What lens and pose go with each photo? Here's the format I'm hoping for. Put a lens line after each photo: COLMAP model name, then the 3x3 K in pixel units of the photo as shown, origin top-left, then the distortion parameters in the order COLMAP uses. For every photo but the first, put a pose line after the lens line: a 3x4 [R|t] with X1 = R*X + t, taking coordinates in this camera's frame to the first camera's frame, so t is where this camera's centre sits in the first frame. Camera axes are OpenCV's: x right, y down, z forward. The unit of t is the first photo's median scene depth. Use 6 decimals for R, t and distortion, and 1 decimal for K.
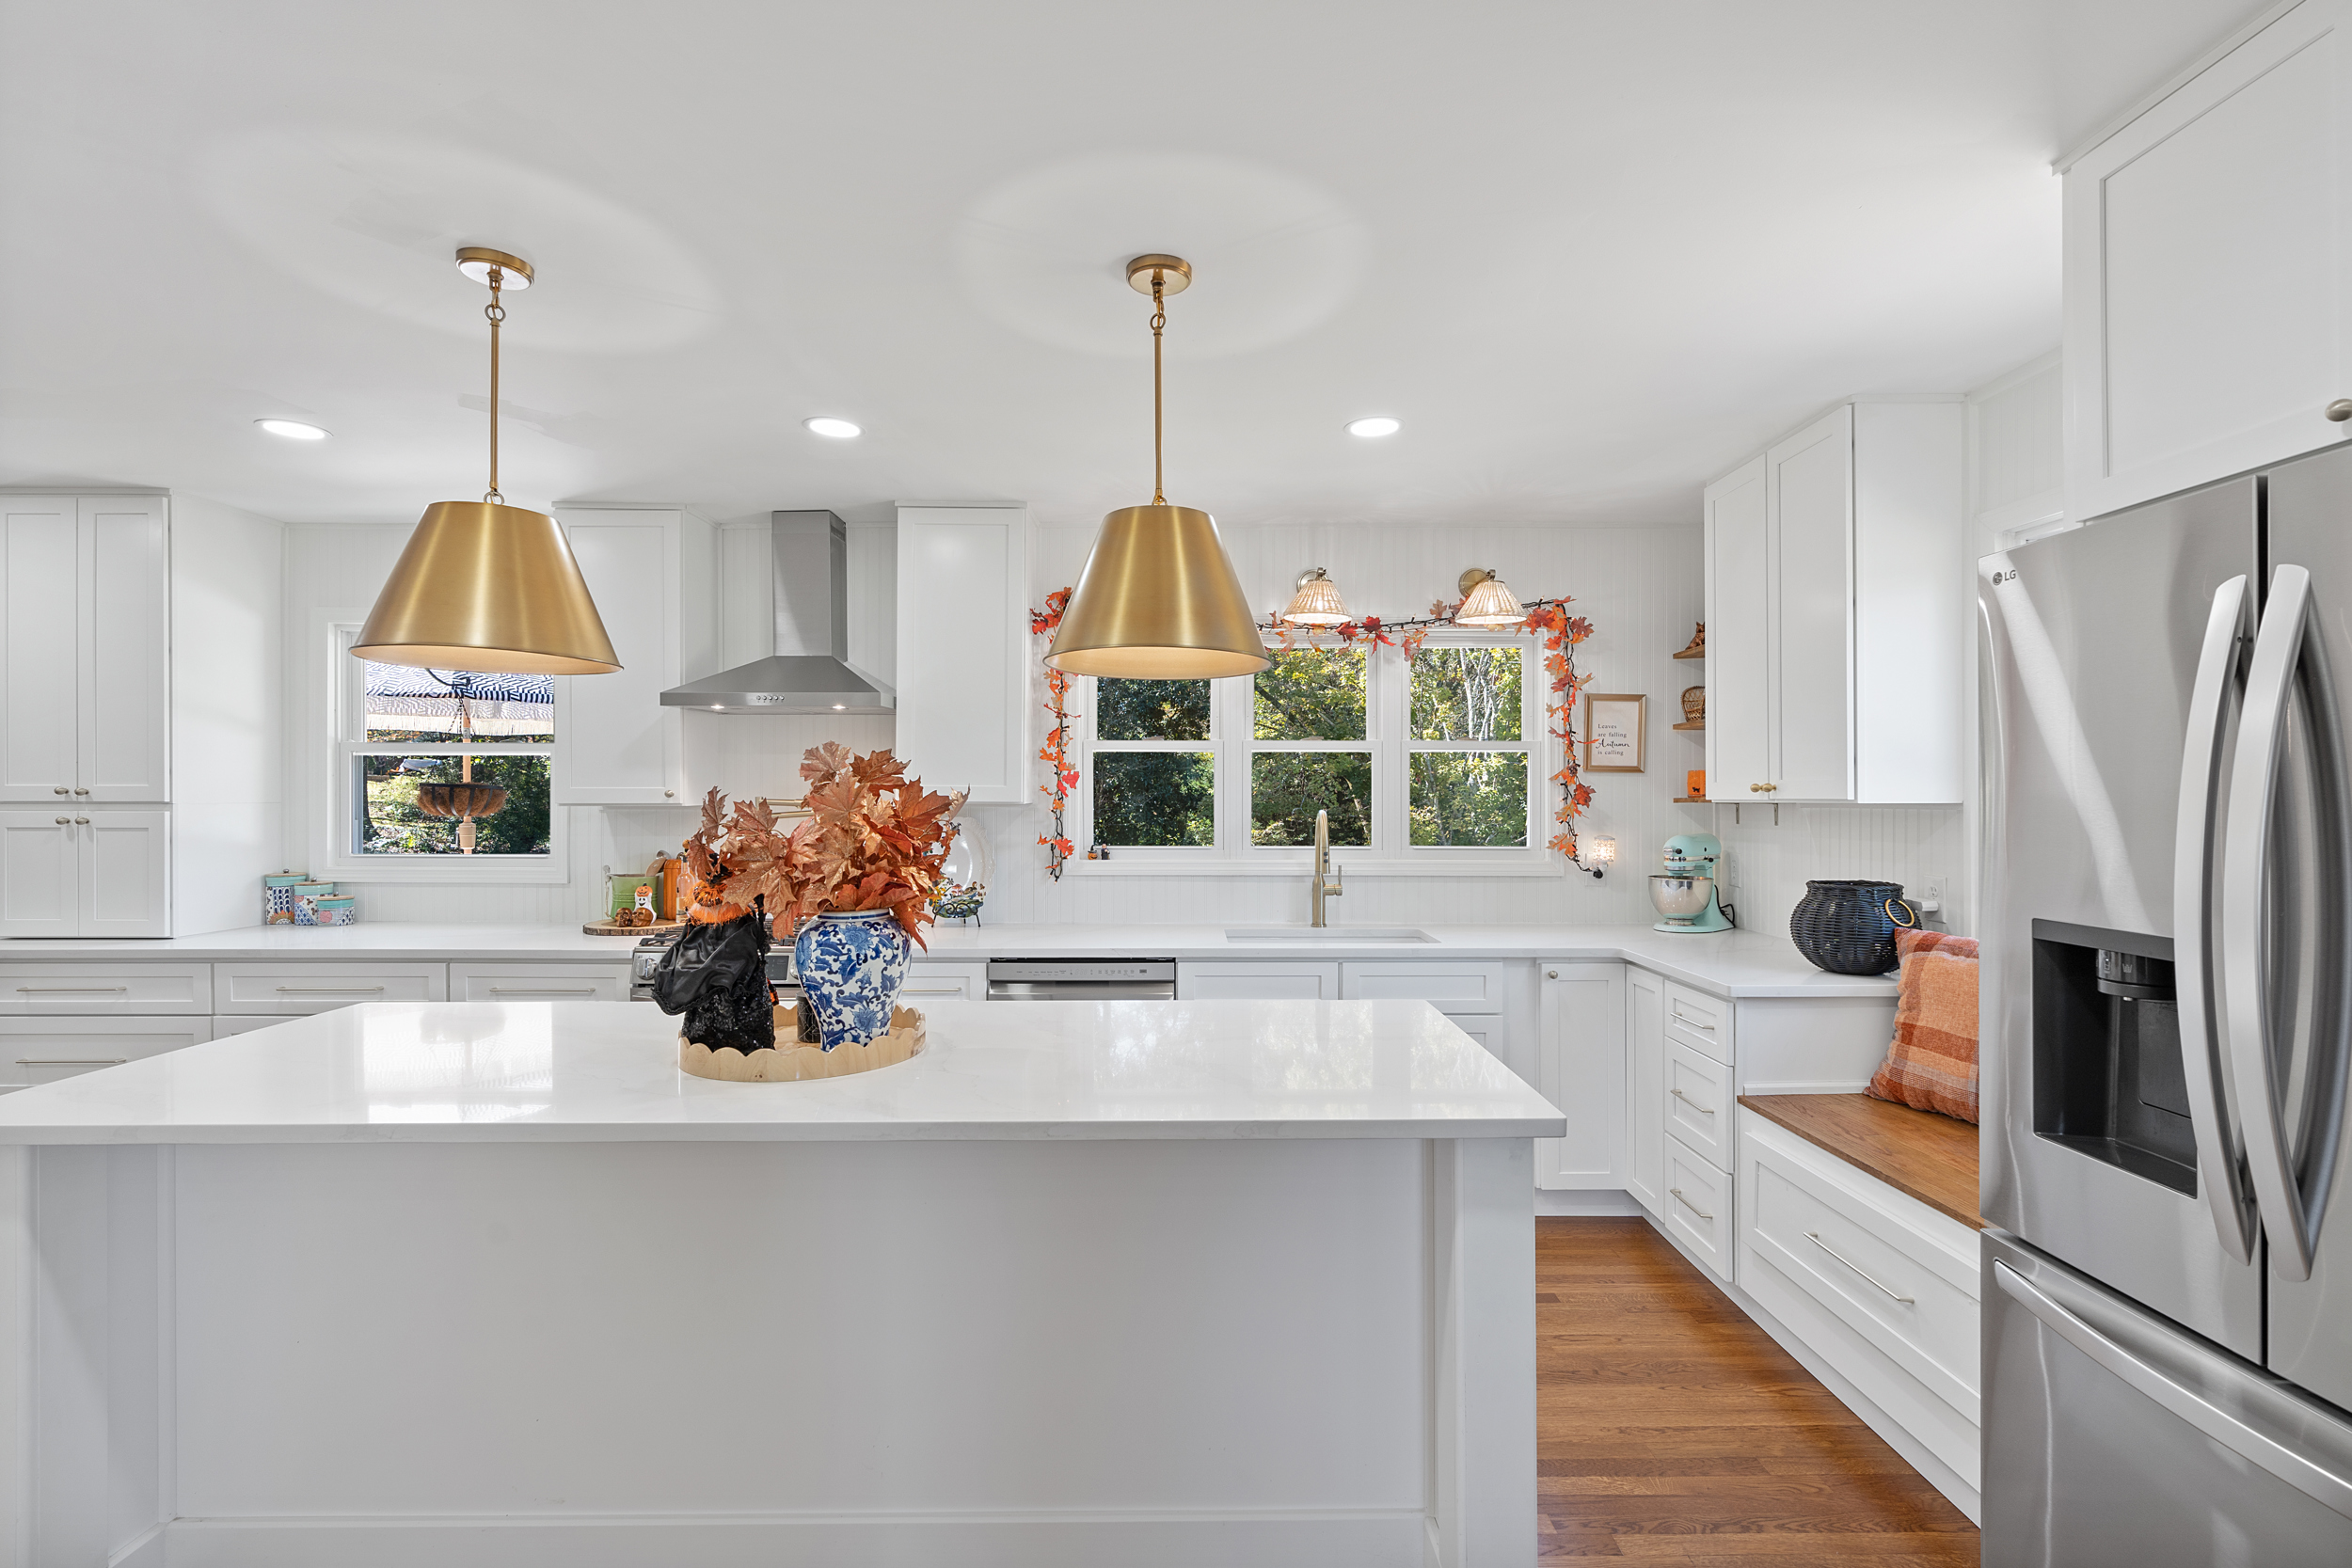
lens RADIAL K [[1065.0, 0, 1184.9], [0, 1065.0, 782.1], [0, 0, 1]] dist [-0.005185, 0.000669]
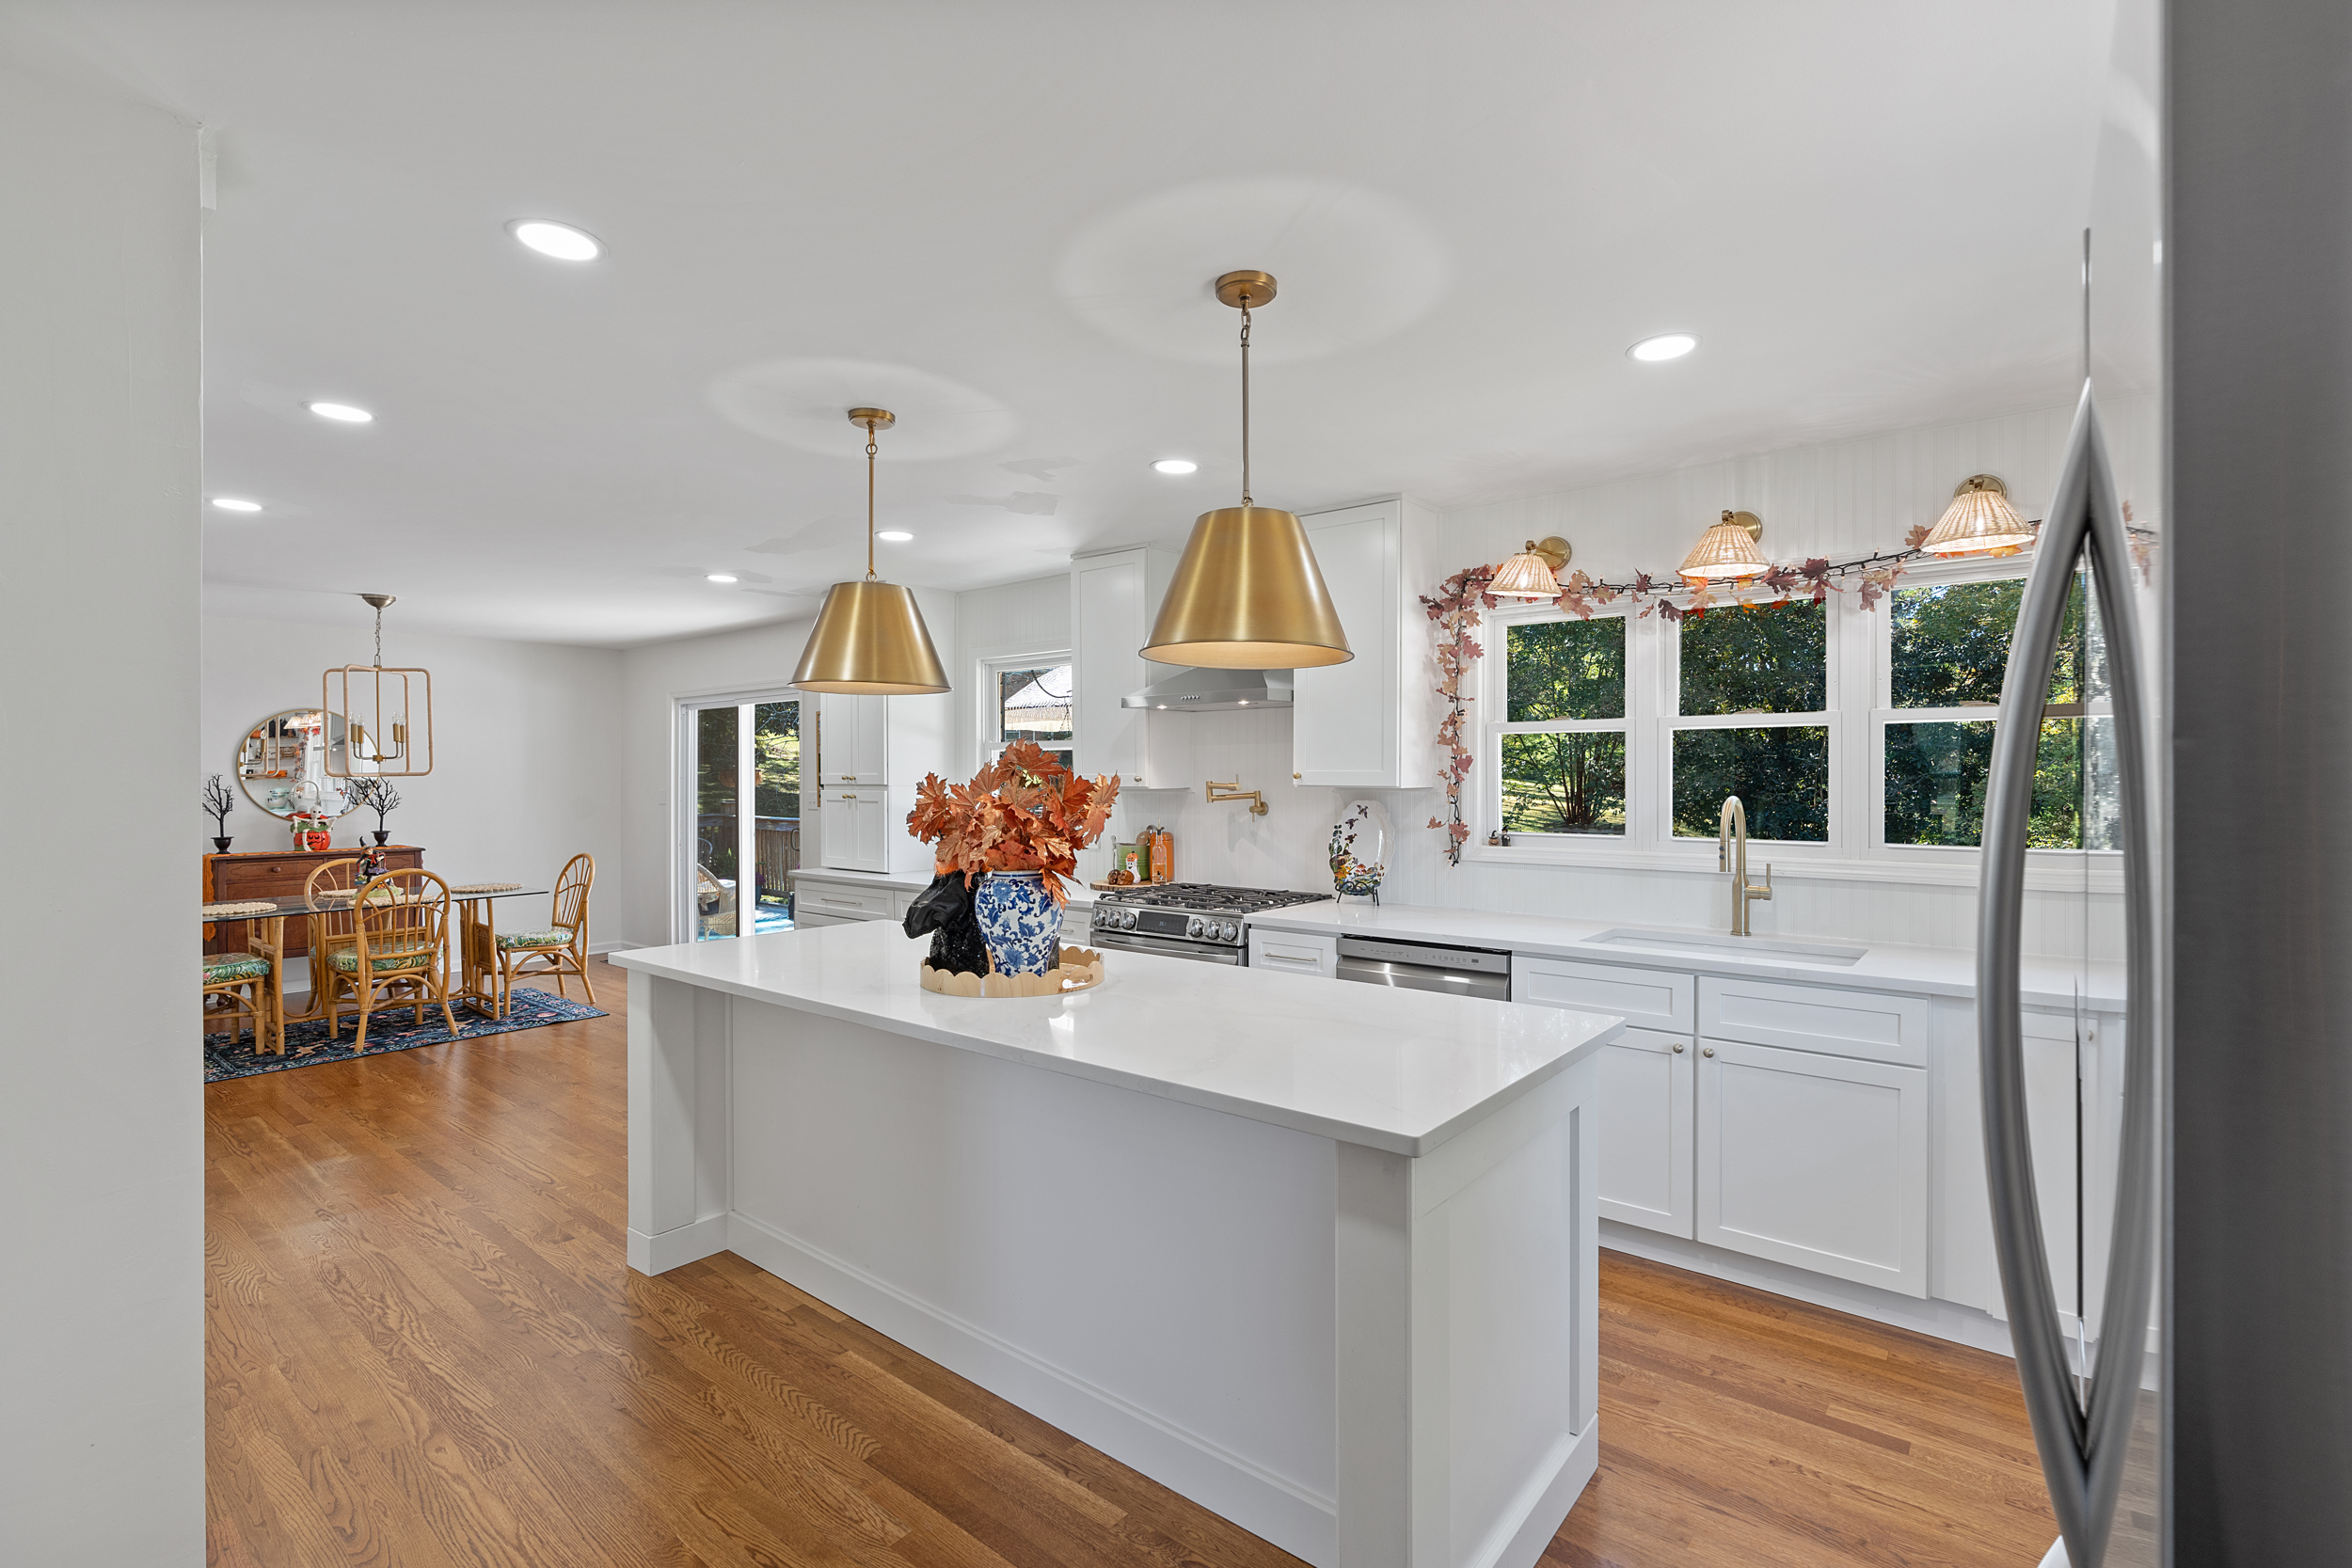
lens RADIAL K [[1059.1, 0, 1182.0], [0, 1059.1, 769.0], [0, 0, 1]] dist [-0.000998, 0.000479]
pose [[0.776789, -0.007313, -0.629718, 0.319273], [0.008459, 0.999964, -0.001178, 0.001520], [0.629704, -0.004412, 0.776823, 0.074251]]
